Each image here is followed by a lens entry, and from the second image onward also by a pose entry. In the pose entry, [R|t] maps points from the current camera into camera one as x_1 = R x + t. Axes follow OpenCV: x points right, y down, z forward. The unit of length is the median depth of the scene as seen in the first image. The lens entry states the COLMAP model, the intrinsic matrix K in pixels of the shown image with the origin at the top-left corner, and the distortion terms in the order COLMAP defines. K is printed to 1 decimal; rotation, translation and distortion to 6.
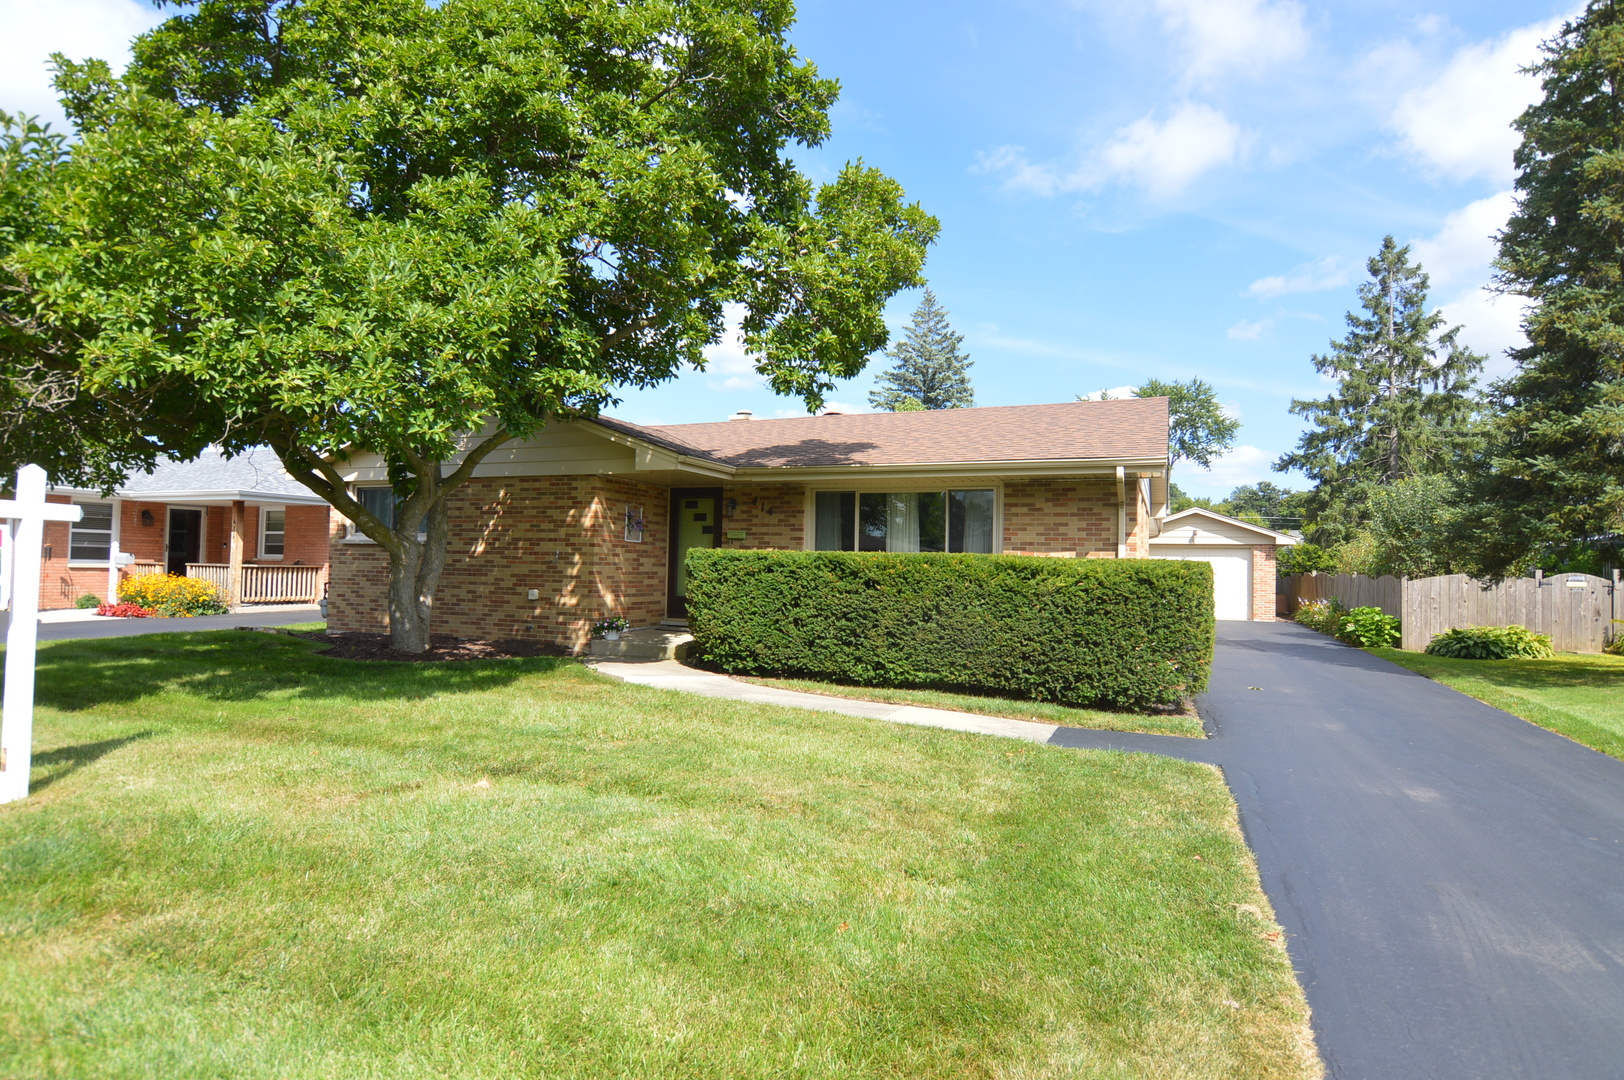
lens RADIAL K [[869.3, 0, 814.9], [0, 869.3, 534.9], [0, 0, 1]] dist [0.003526, -0.015837]
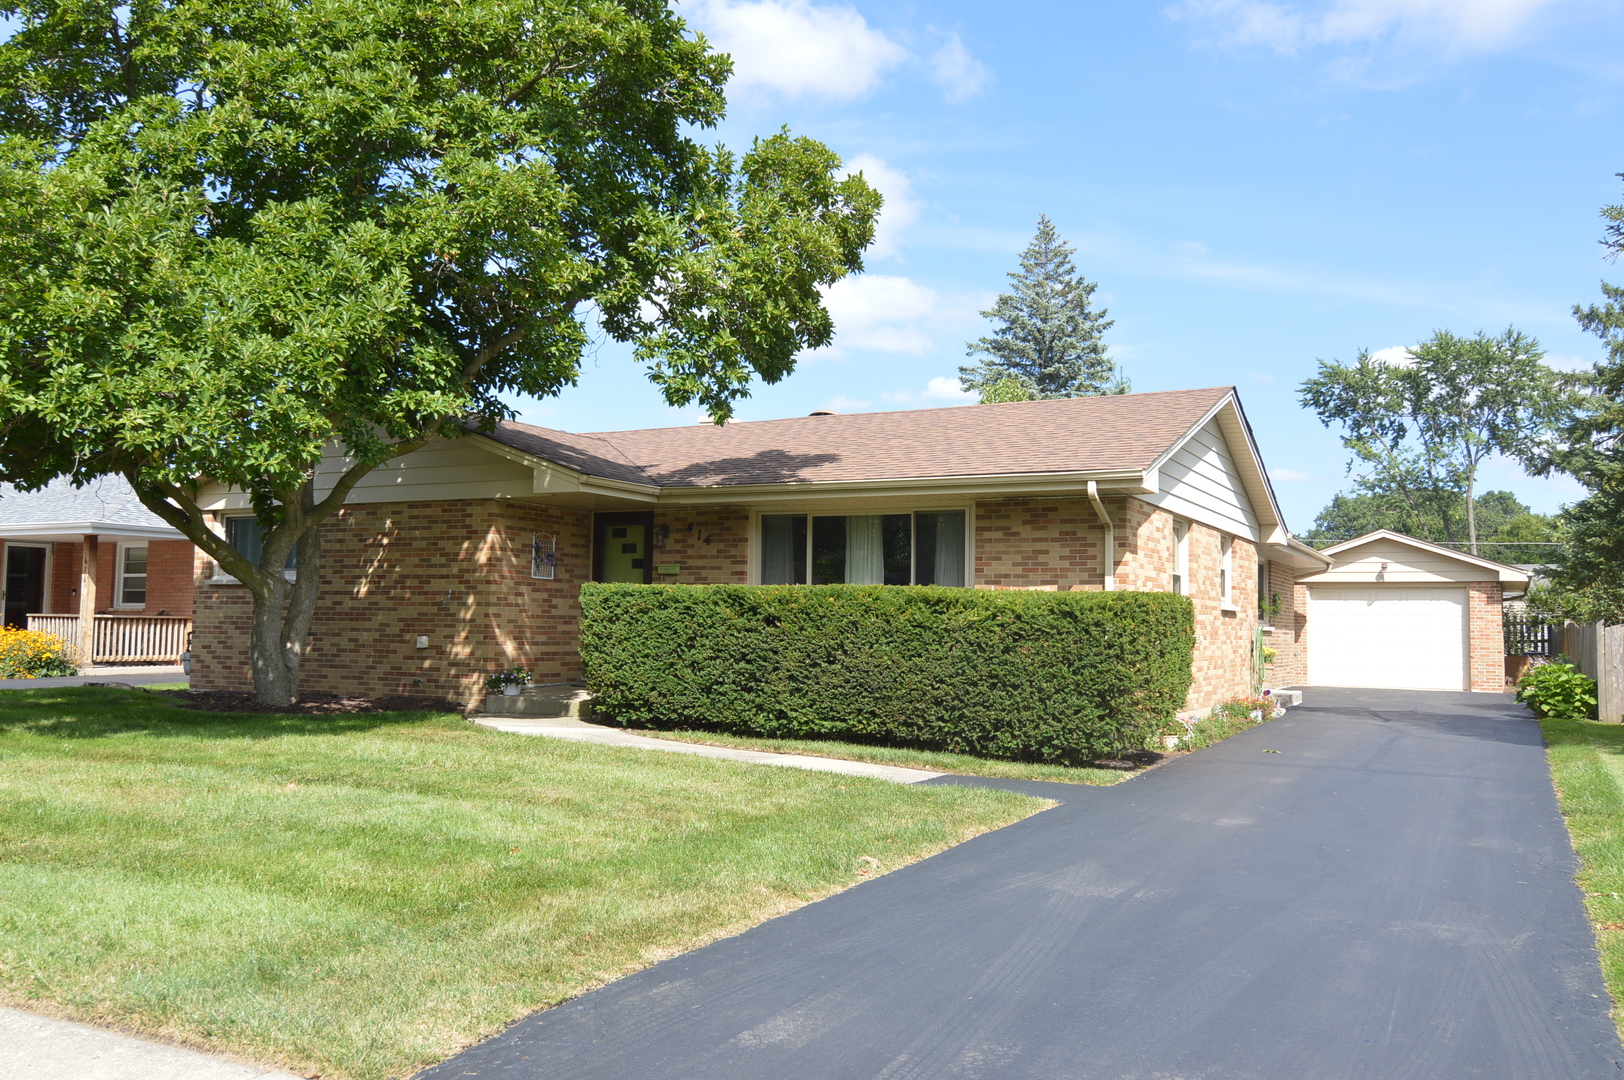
lens RADIAL K [[1331.5, 0, 810.5], [0, 1331.5, 537.3], [0, 0, 1]] dist [0.009591, -0.004863]
pose [[0.995600, -0.011009, -0.093060, 0.220331], [0.008051, 0.999452, -0.032112, 0.015130], [0.093363, 0.031221, 0.995143, -0.321935]]
